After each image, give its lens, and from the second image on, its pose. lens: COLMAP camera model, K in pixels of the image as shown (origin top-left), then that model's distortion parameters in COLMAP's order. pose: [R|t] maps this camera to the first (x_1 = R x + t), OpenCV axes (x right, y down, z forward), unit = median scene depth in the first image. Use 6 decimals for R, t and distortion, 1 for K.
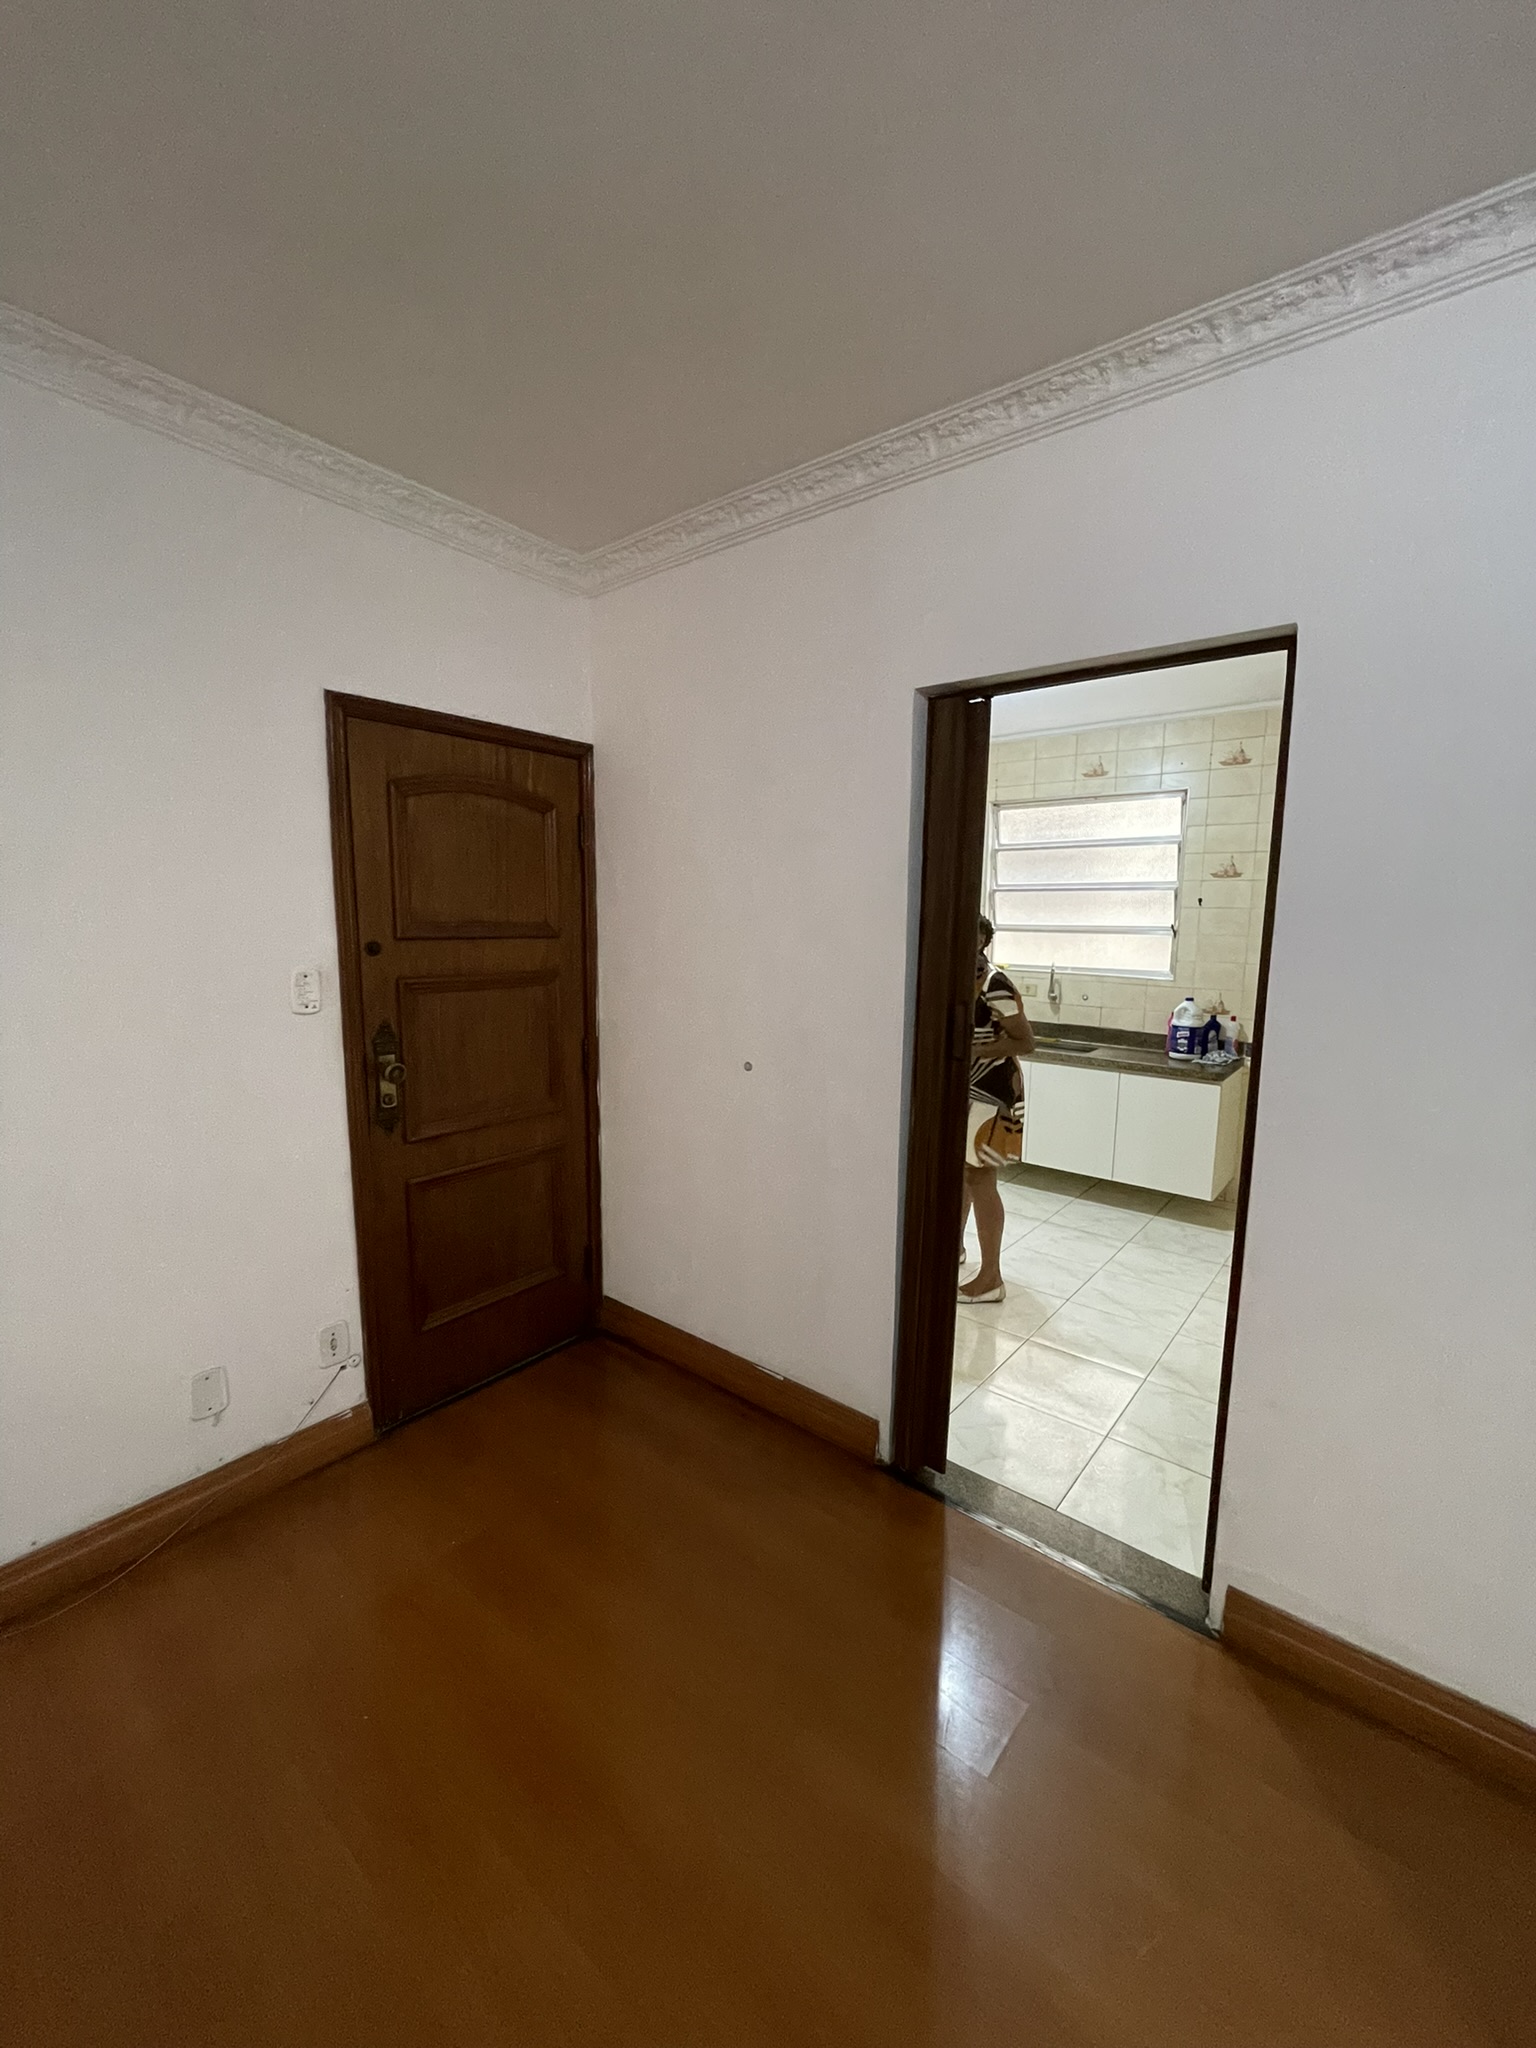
lens RADIAL K [[826.8, 0, 770.2], [0, 826.8, 1025.4], [0, 0, 1]] dist [-0.002386, -0.000258]
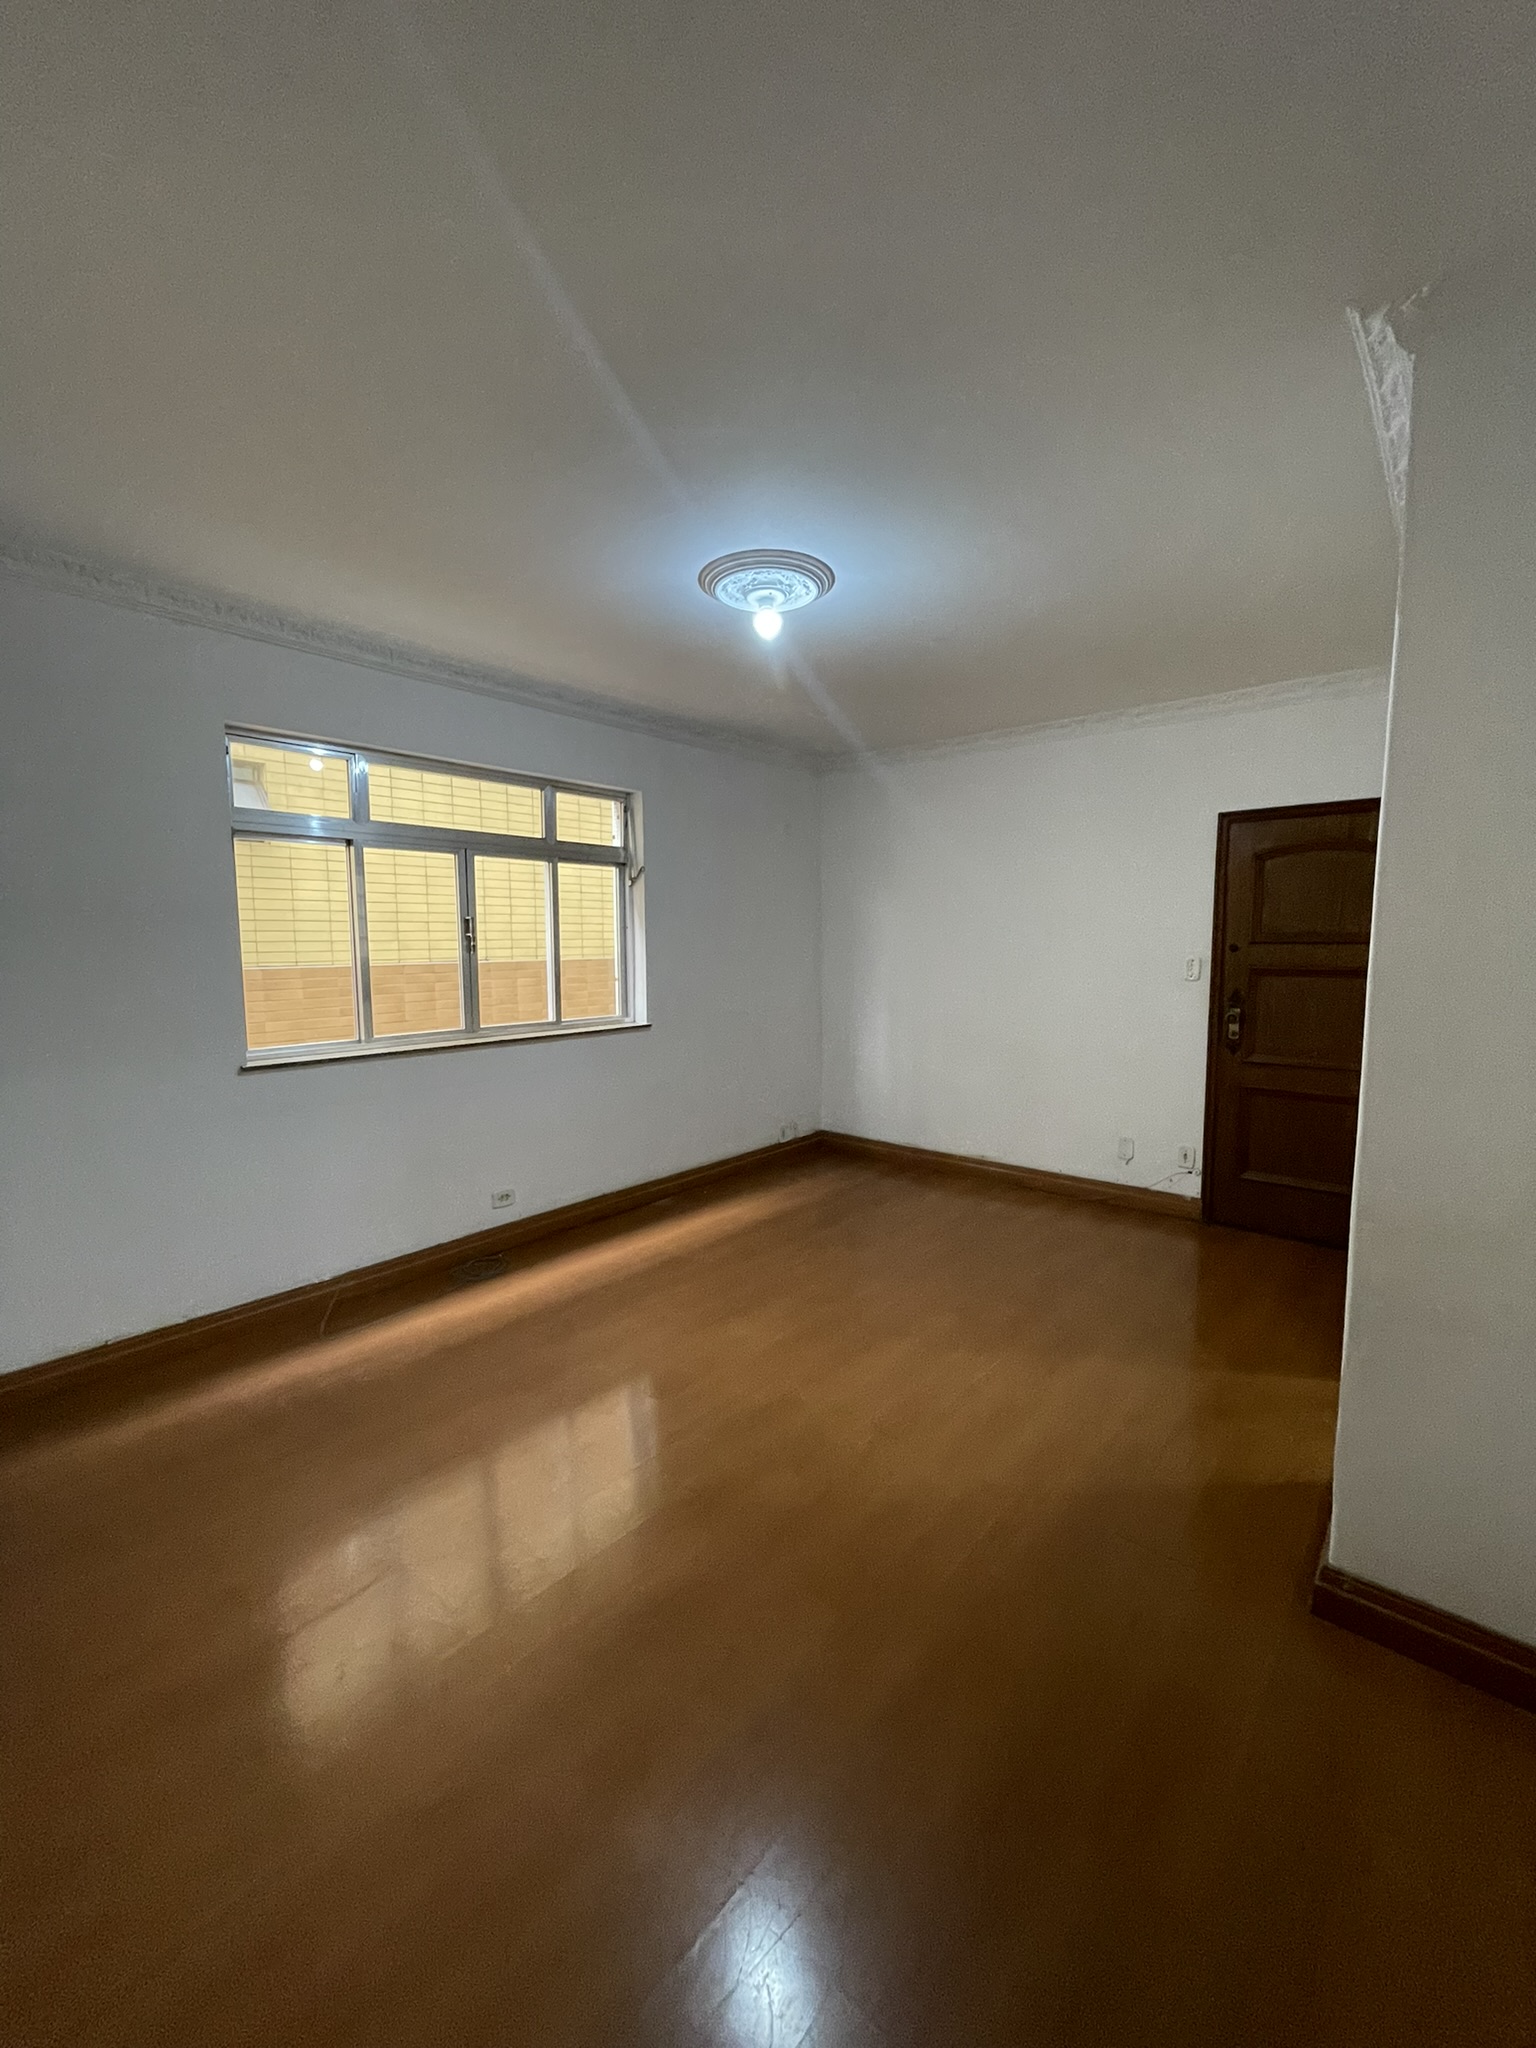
lens RADIAL K [[826.8, 0, 770.1], [0, 826.8, 1020.4], [0, 0, 1]] dist [-0.002386, -0.000258]
pose [[-0.029388, 0.092108, -0.995315, 1.425496], [-0.123747, 0.987750, 0.095062, 0.017181], [0.991878, 0.125961, -0.017630, 0.055359]]
